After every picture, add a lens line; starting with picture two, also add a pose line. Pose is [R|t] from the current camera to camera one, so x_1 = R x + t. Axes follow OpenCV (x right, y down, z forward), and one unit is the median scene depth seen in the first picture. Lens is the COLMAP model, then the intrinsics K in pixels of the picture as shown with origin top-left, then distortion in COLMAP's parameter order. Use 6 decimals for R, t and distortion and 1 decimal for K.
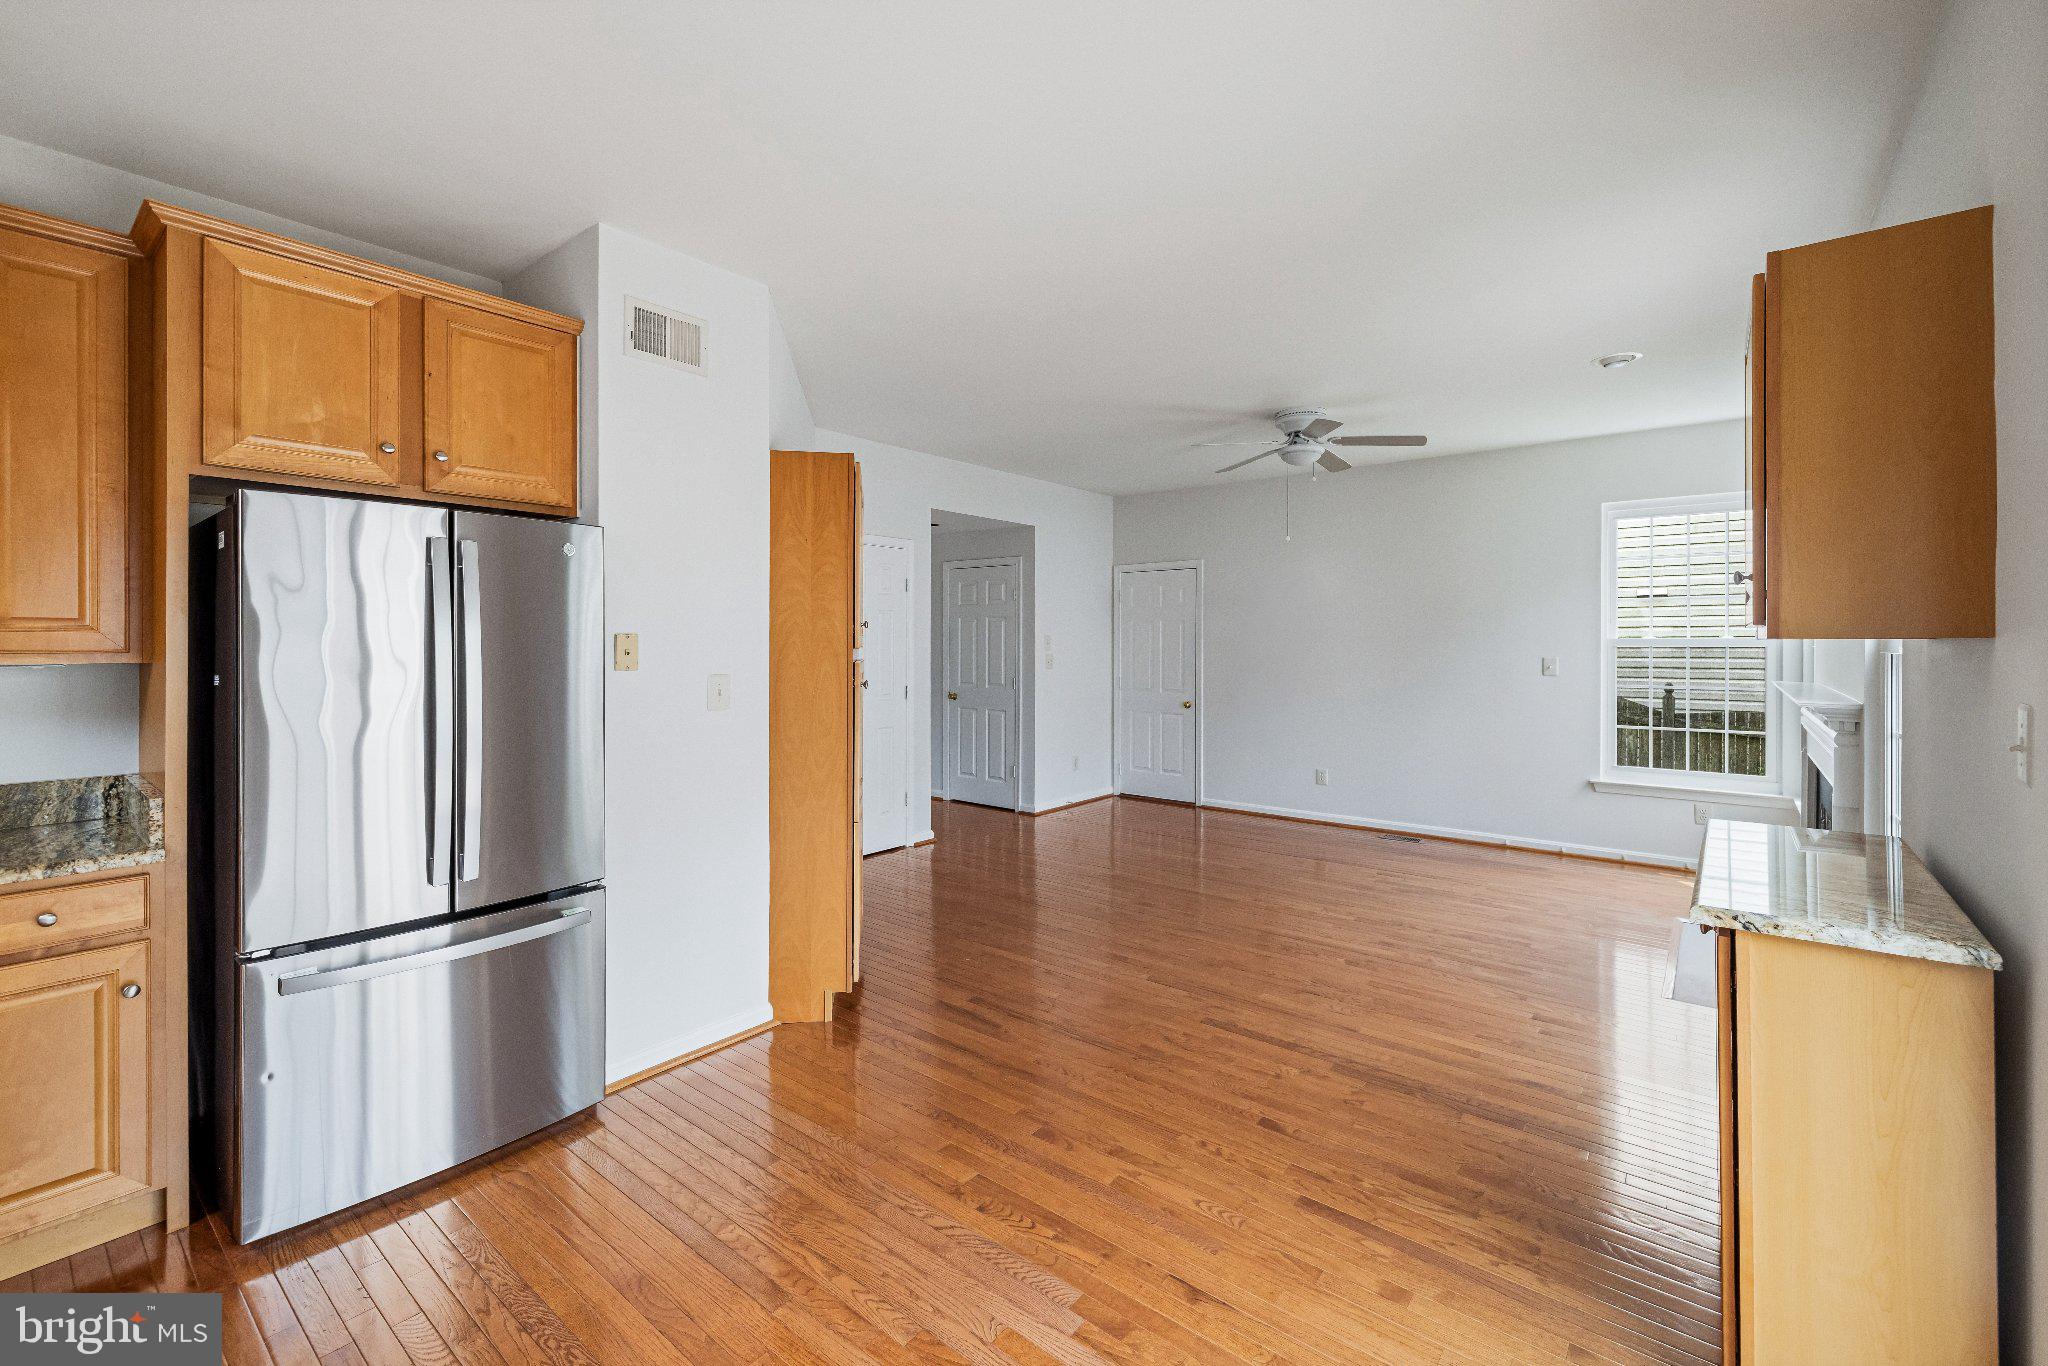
lens RADIAL K [[862.8, 0, 1011.4], [0, 862.8, 644.7], [0, 0, 1]] dist [0.000023, 0.000607]
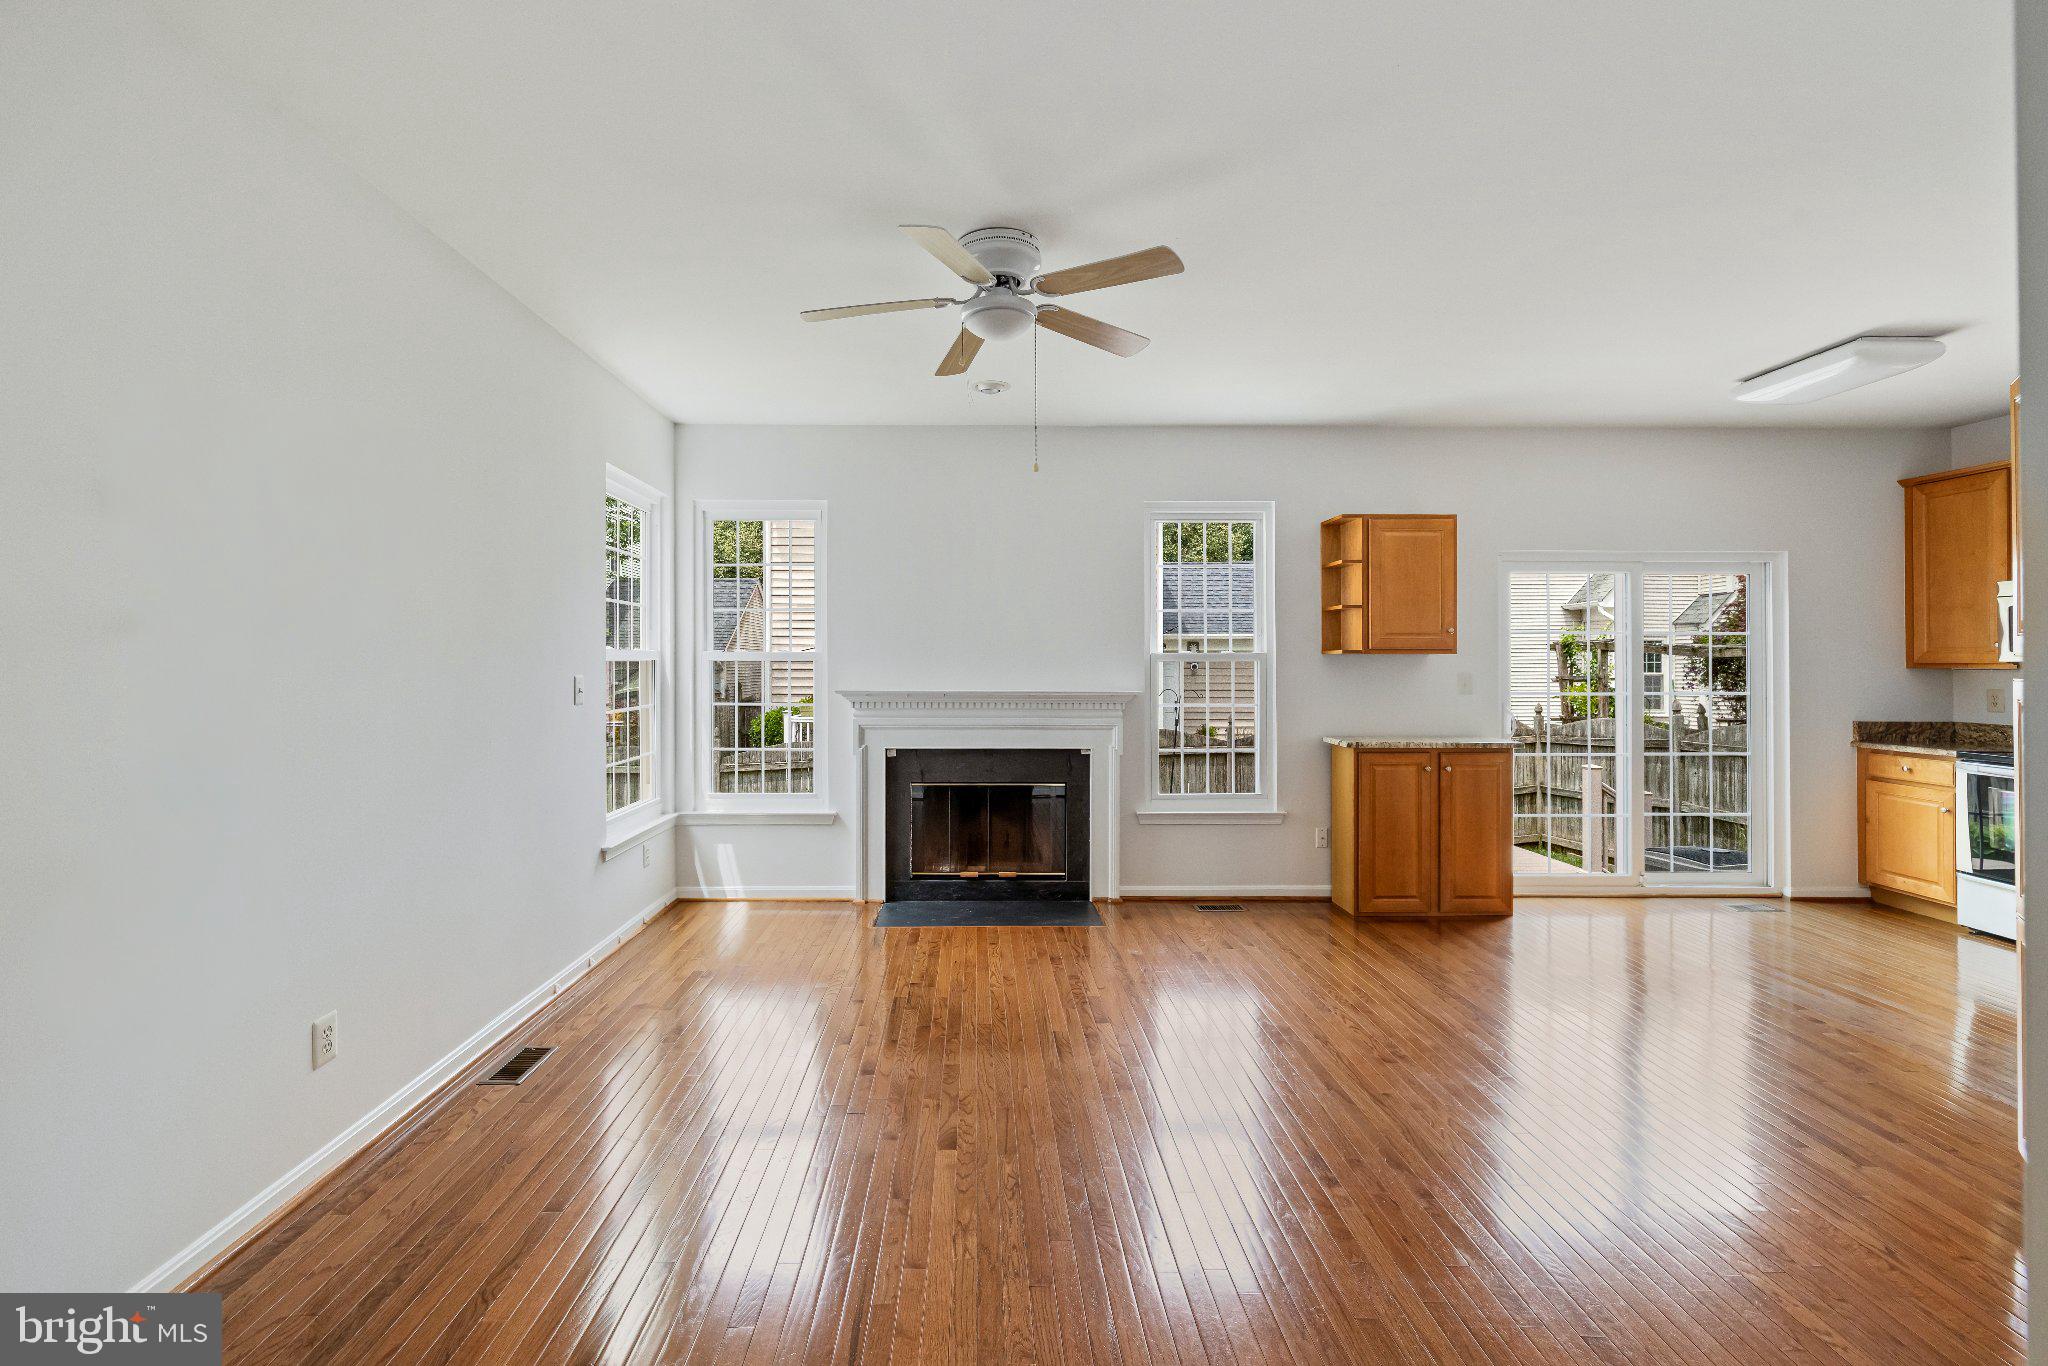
lens RADIAL K [[906.6, 0, 992.1], [0, 906.6, 655.8], [0, 0, 1]] dist [-0.000577, -0.000097]
pose [[-0.655696, 0.007281, 0.754990, -0.190287], [0.000027, 0.999954, -0.009620, 0.012567], [-0.755025, -0.006287, -0.655666, 2.313204]]
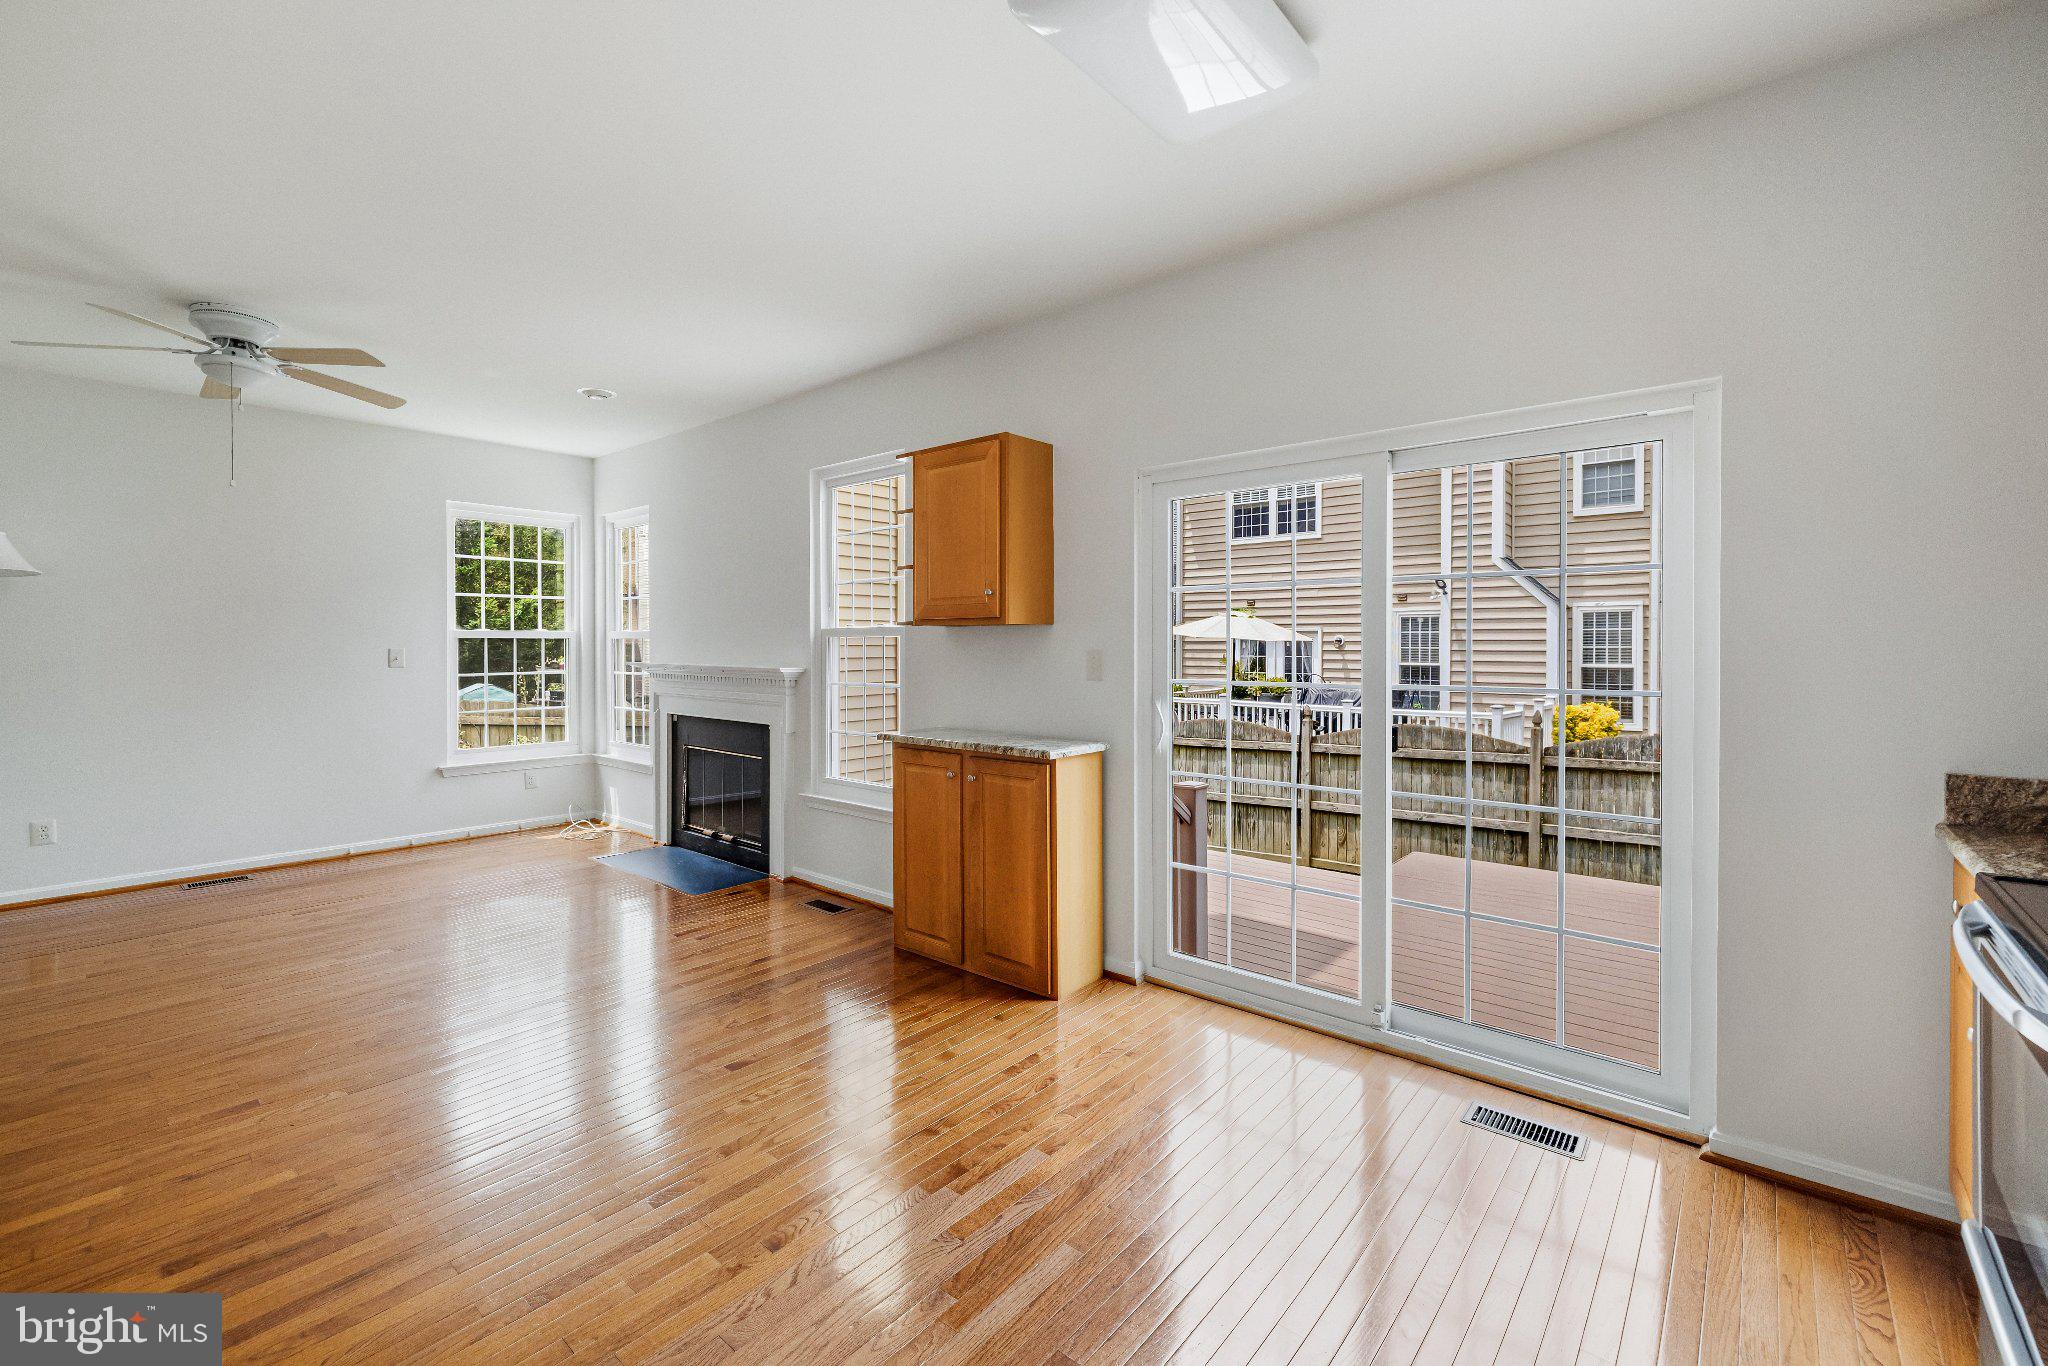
lens RADIAL K [[870.4, 0, 1024.9], [0, 870.4, 651.0], [0, 0, 1]] dist [-0.000999, -0.000084]
pose [[0.019919, -0.005355, 0.999787, -0.655262], [0.001698, 0.999984, 0.005322, 0.025458], [-0.999800, 0.001592, 0.019928, 0.516497]]
